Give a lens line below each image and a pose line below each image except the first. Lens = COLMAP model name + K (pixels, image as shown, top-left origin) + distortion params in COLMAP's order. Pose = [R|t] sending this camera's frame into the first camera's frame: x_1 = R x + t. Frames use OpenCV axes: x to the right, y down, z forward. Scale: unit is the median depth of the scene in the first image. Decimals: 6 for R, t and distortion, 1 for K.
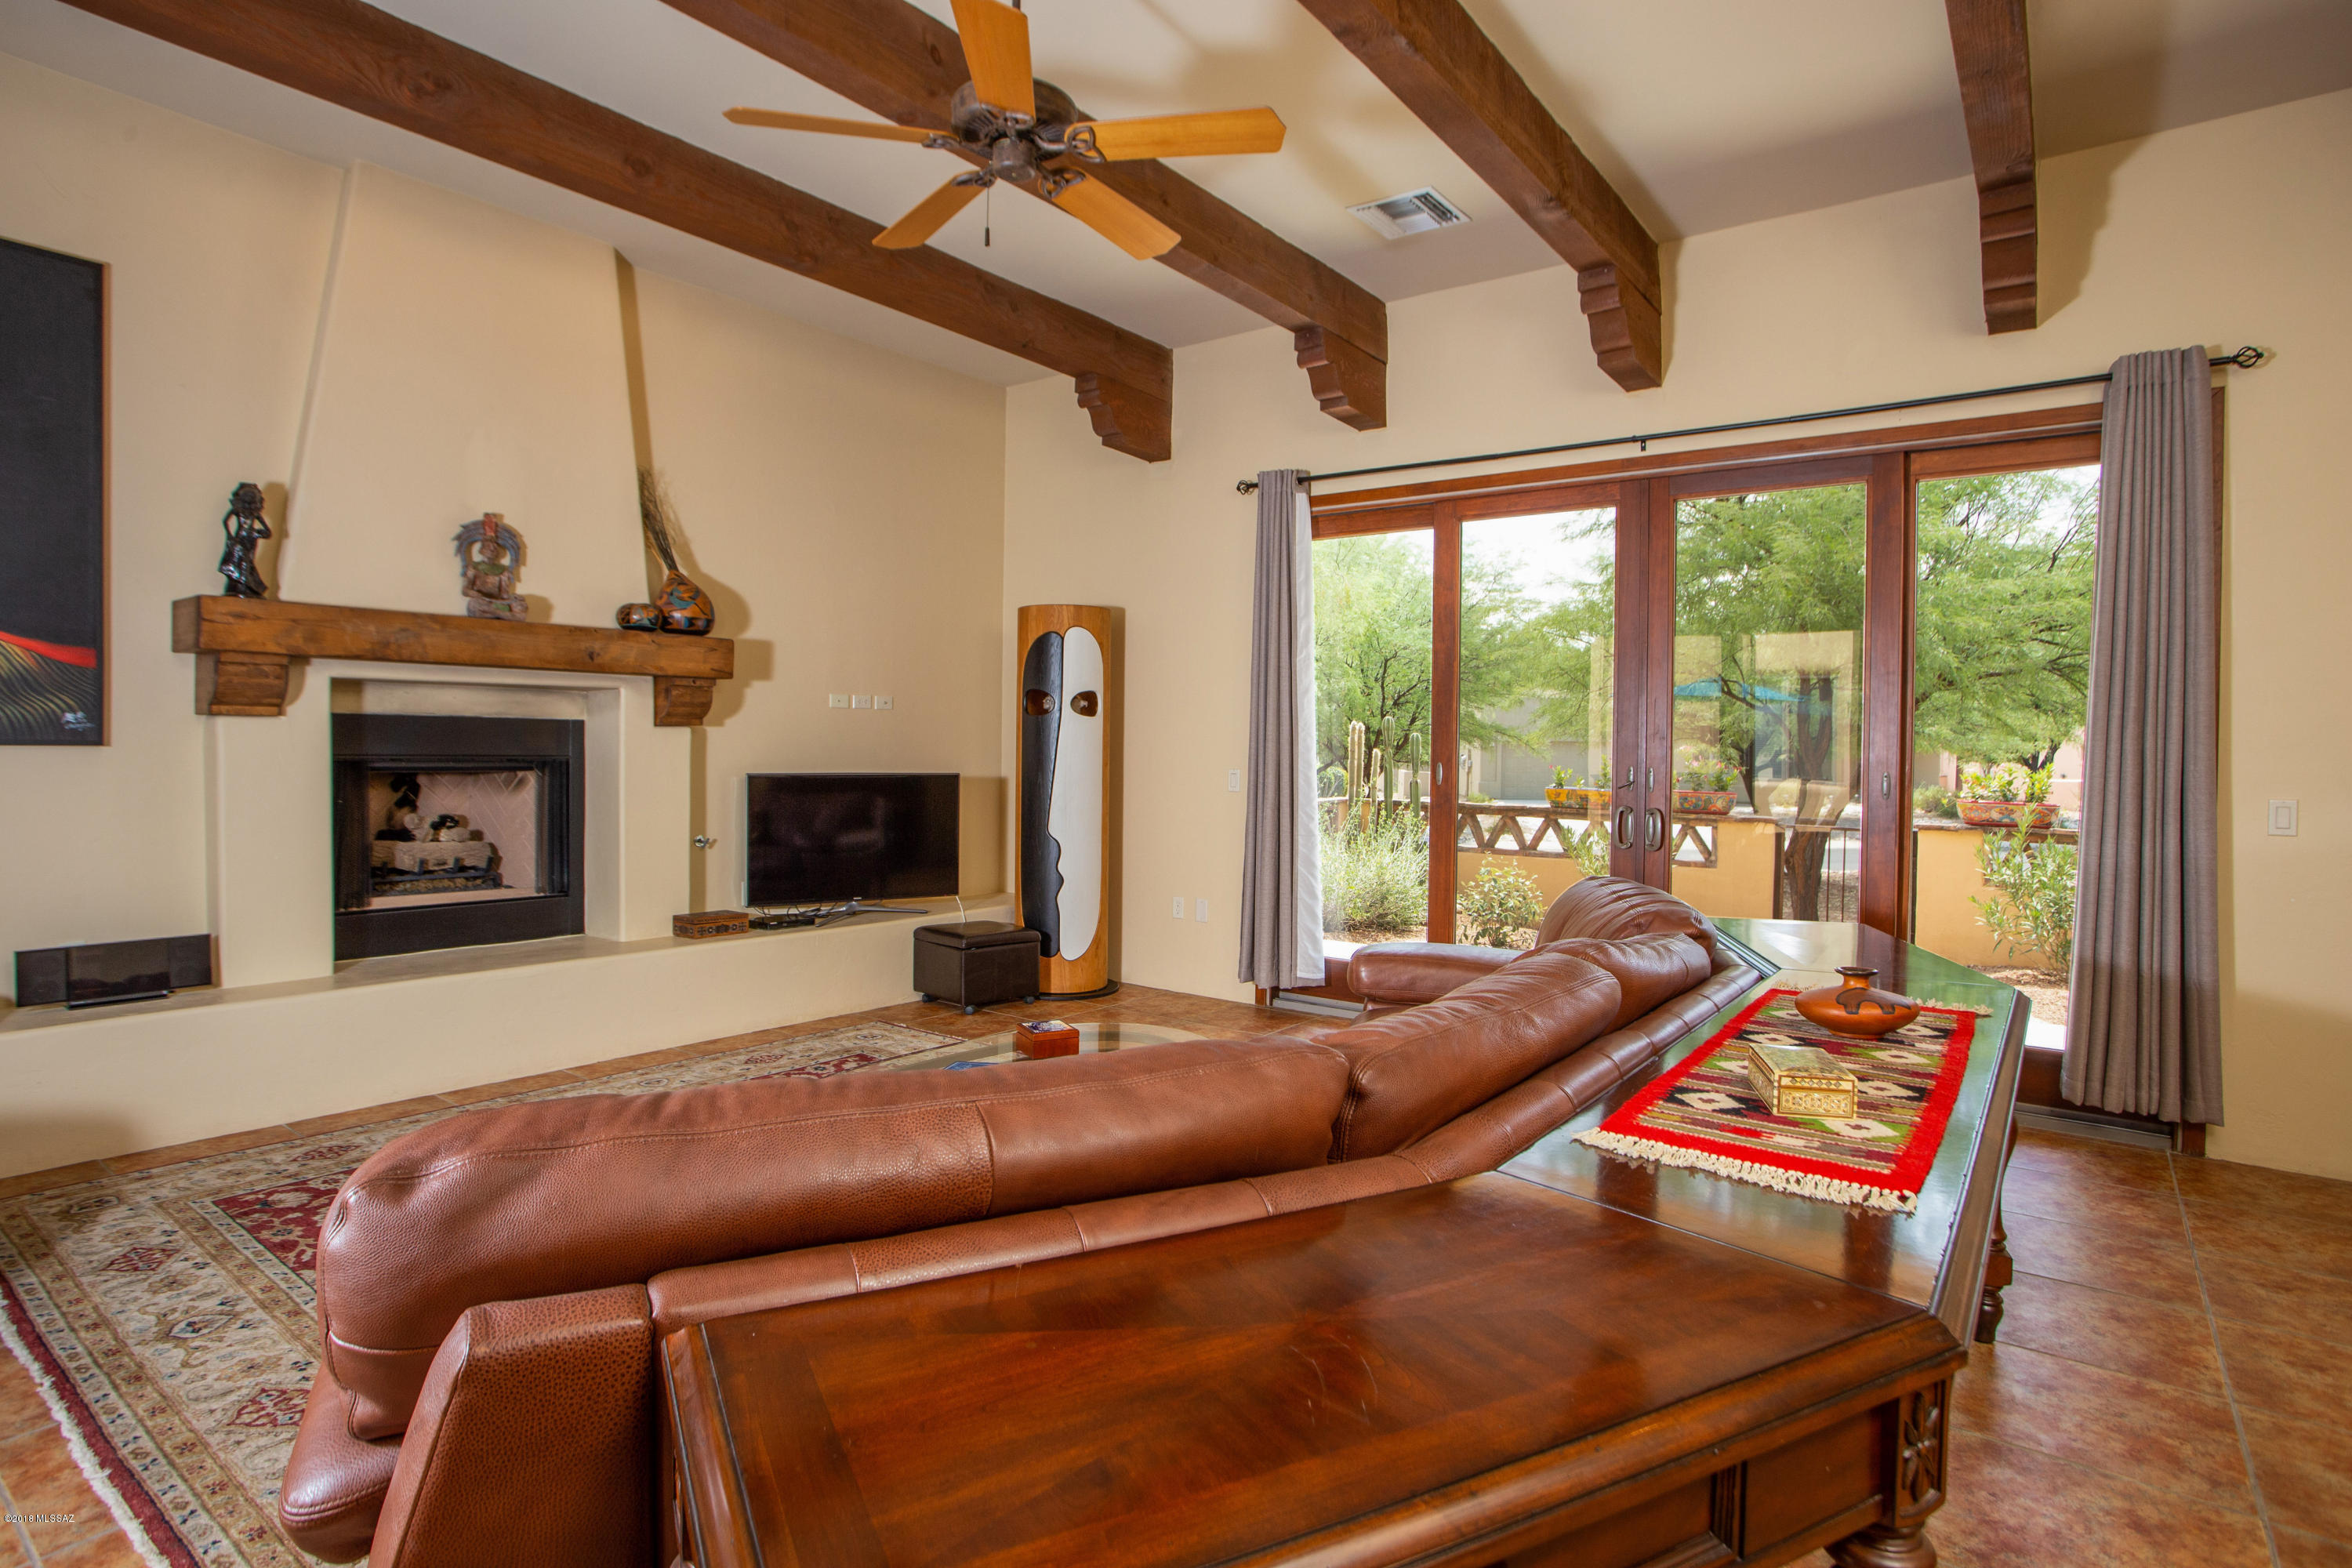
lens RADIAL K [[1207.5, 0, 1198.3], [0, 1207.5, 784.6], [0, 0, 1]] dist [-0.041745, 0.002237]
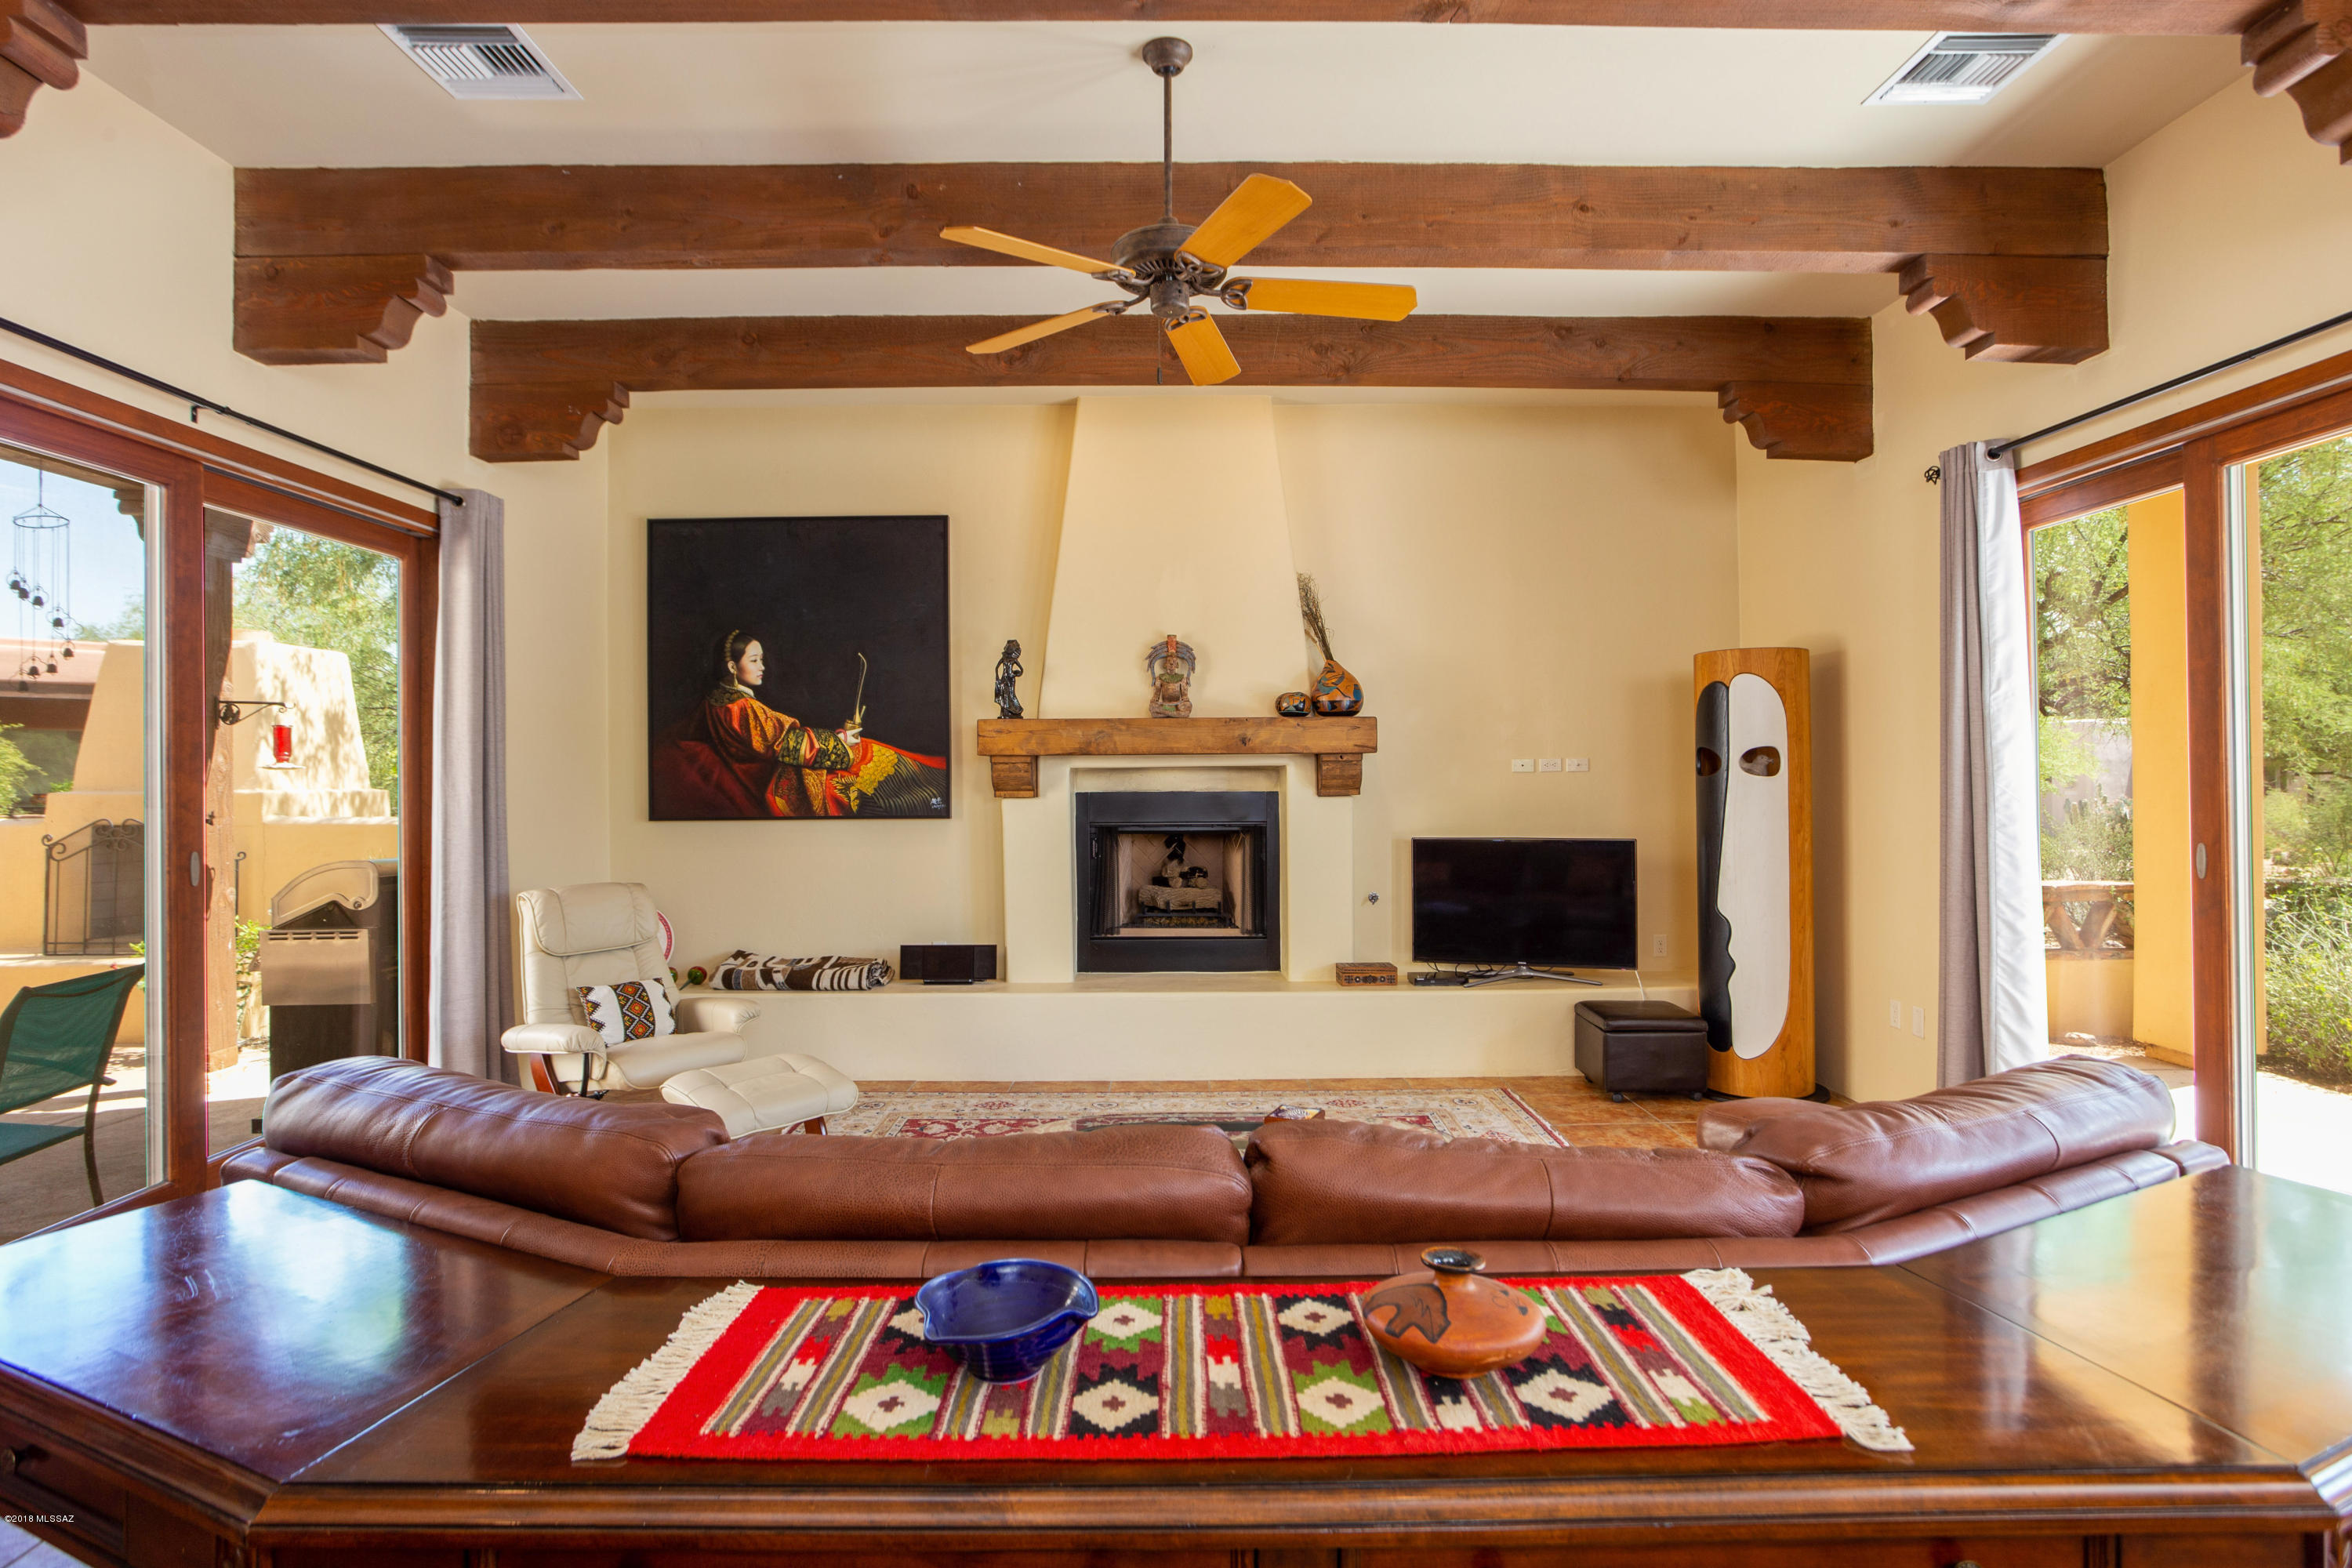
lens RADIAL K [[1207.5, 0, 1198.3], [0, 1207.5, 784.6], [0, 0, 1]] dist [-0.041745, 0.002237]
pose [[0.616314, -0.012846, -0.787396, 0.388266], [-0.008729, 0.999694, -0.023141, -0.032291], [0.787452, 0.021135, 0.616013, 0.193863]]
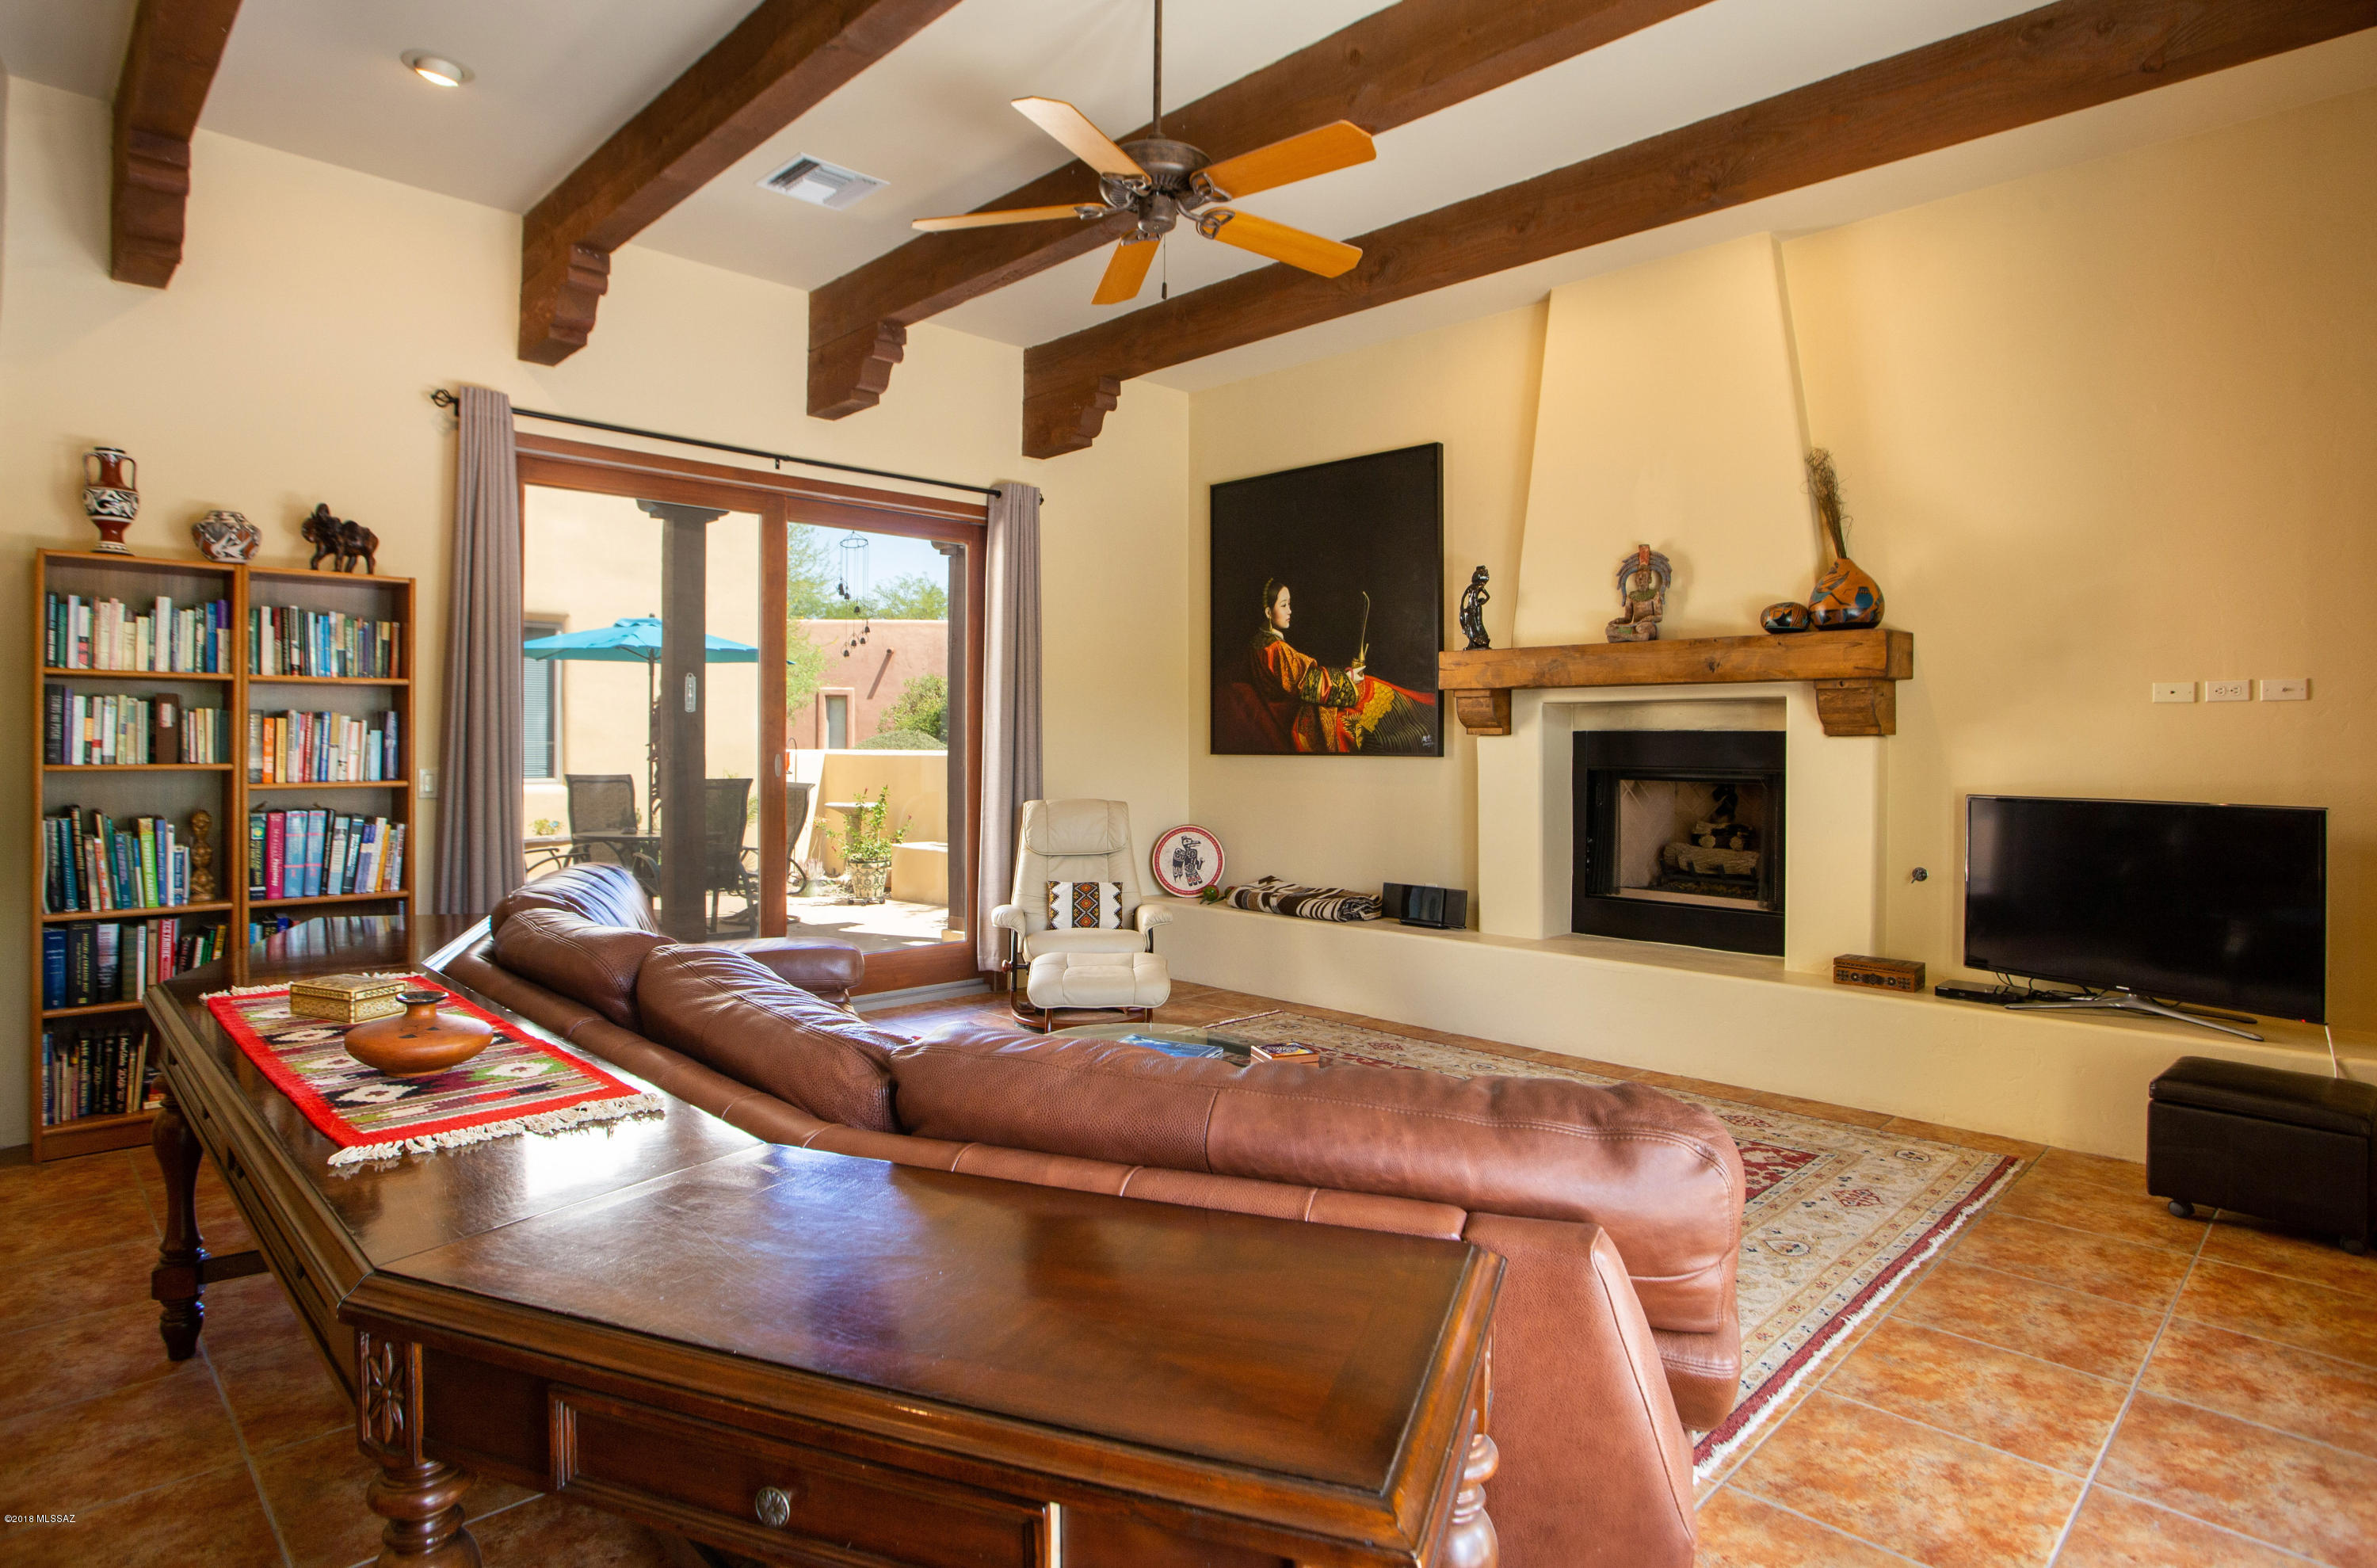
lens RADIAL K [[1296.0, 0, 1188.5], [0, 1296.0, 784.0], [0, 0, 1]] dist [-0.099257, 0.059003]
pose [[-0.147388, 0.015962, -0.988950, 0.545573], [-0.036044, 0.999119, 0.021498, -0.016594], [0.988422, 0.038814, -0.146682, 0.668620]]
